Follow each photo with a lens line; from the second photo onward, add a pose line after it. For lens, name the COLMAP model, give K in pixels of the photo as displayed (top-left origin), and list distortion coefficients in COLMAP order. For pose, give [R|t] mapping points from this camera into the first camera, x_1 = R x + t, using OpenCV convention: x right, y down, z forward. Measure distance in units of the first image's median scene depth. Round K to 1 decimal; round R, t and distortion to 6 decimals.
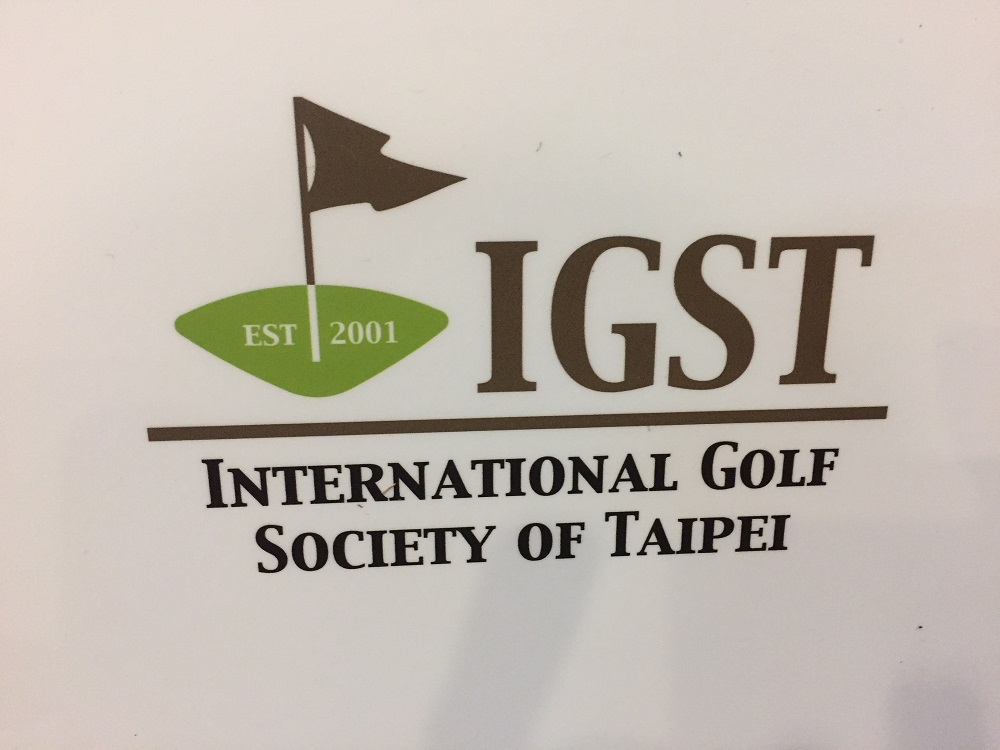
lens RADIAL K [[853.6, 0, 500.0], [0, 853.6, 375.0], [0, 0, 1]] dist [0.091734, -0.150240]
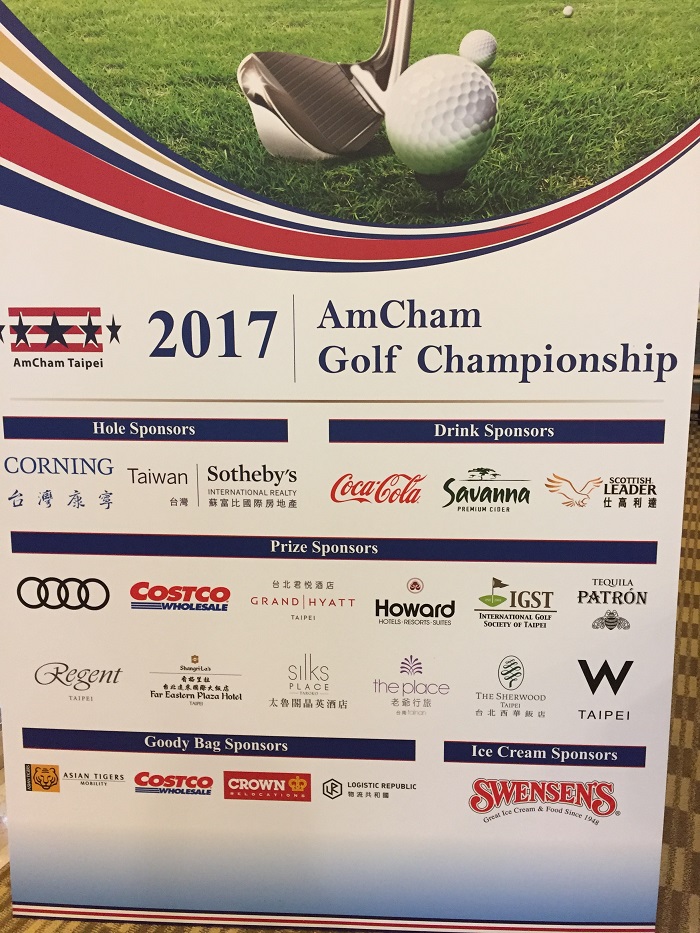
lens RADIAL K [[796.4, 0, 350.0], [0, 796.4, 466.5], [0, 0, 1]] dist [0.091734, -0.150240]
pose [[0.992431, 0.021323, -0.120938, -0.710397], [-0.037531, 0.990355, -0.133373, -0.259253], [0.116928, 0.136902, 0.983659, -7.762072]]
